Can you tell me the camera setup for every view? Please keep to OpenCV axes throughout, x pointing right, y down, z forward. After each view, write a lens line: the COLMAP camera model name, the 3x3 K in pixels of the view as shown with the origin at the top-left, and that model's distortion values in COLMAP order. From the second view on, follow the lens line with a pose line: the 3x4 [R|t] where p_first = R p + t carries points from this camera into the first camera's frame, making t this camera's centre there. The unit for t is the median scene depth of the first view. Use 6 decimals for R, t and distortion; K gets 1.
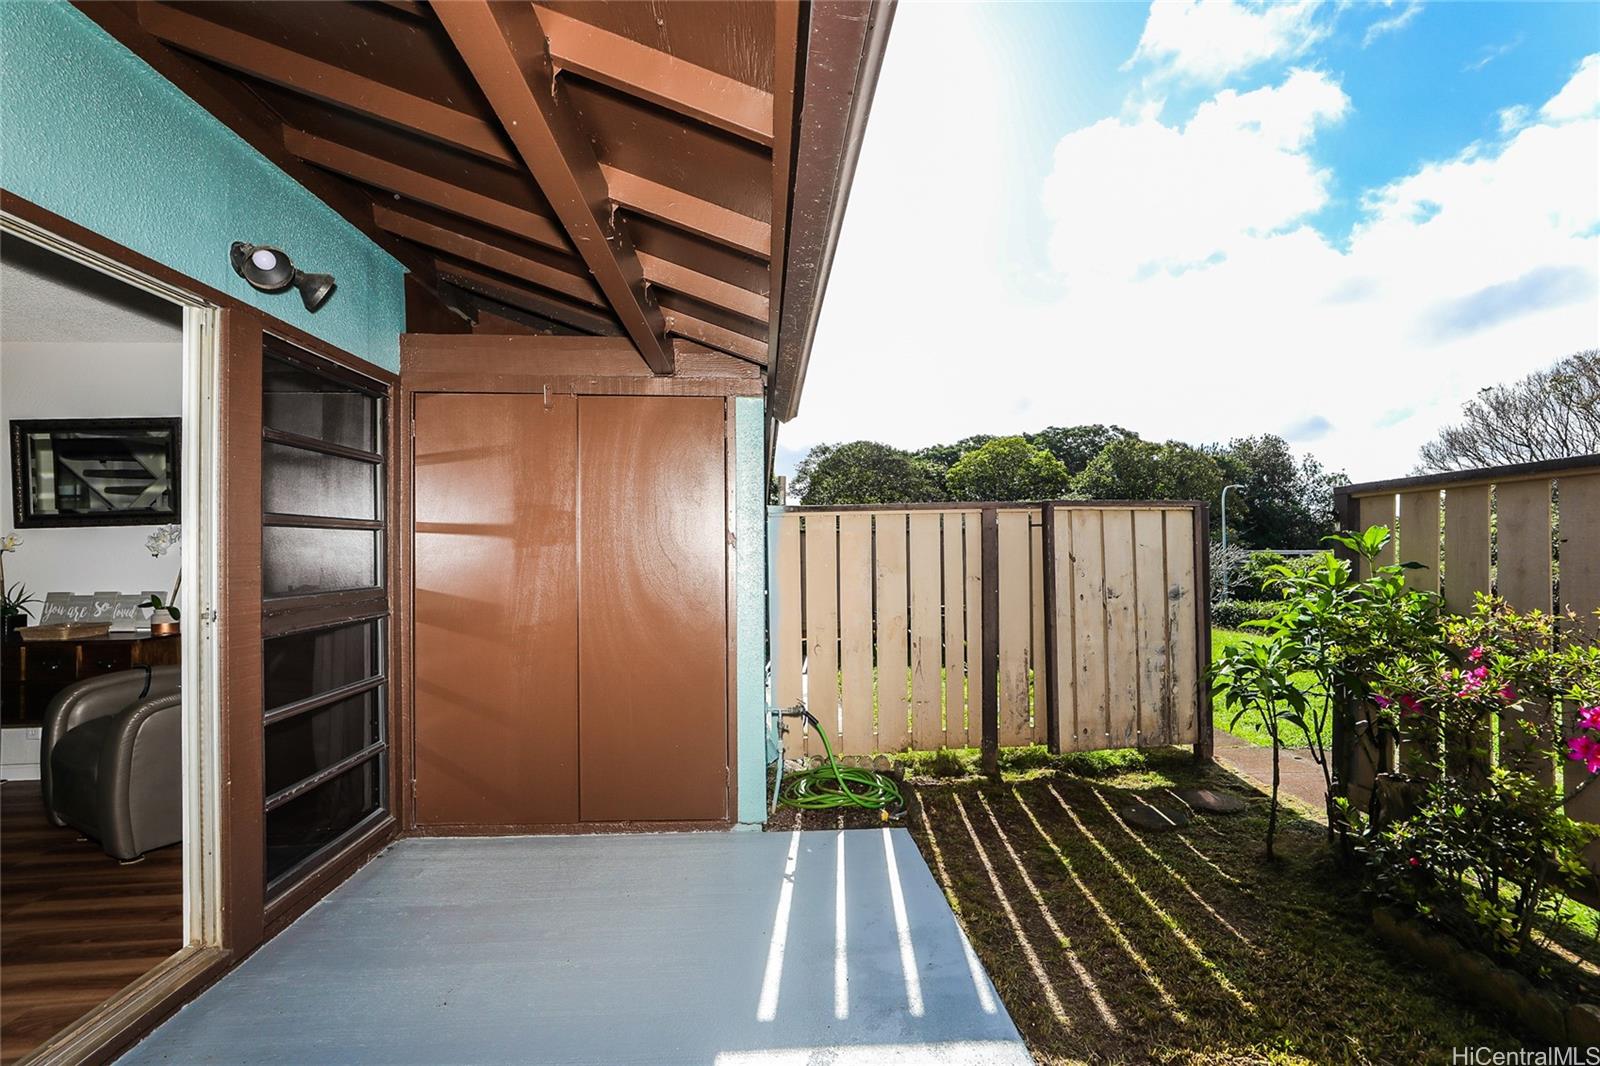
lens RADIAL K [[734.0, 0, 797.2], [0, 734.0, 543.8], [0, 0, 1]] dist [-0.018727, 0.003605]
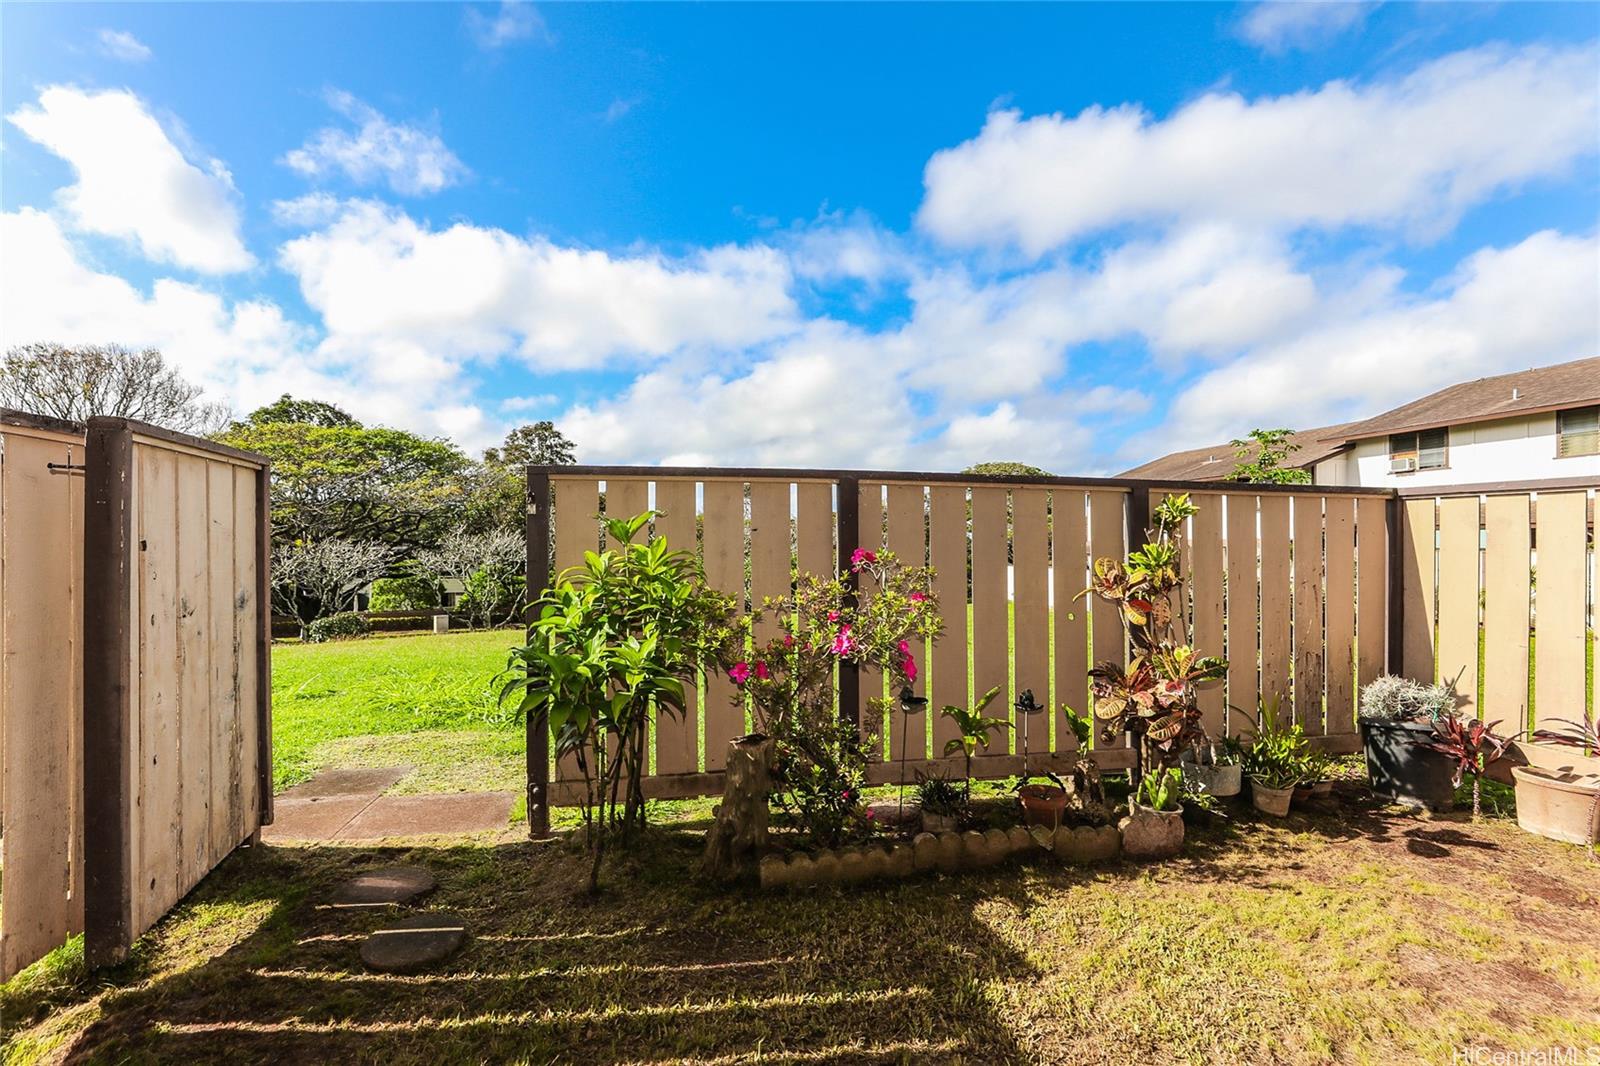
lens RADIAL K [[734.0, 0, 797.5], [0, 734.0, 539.1], [0, 0, 1]] dist [-0.018727, 0.003605]
pose [[-0.140378, 0.009327, 0.990054, -0.167086], [-0.014007, 0.999837, -0.011405, 0.016649], [-0.989999, -0.015469, -0.140224, 0.631001]]
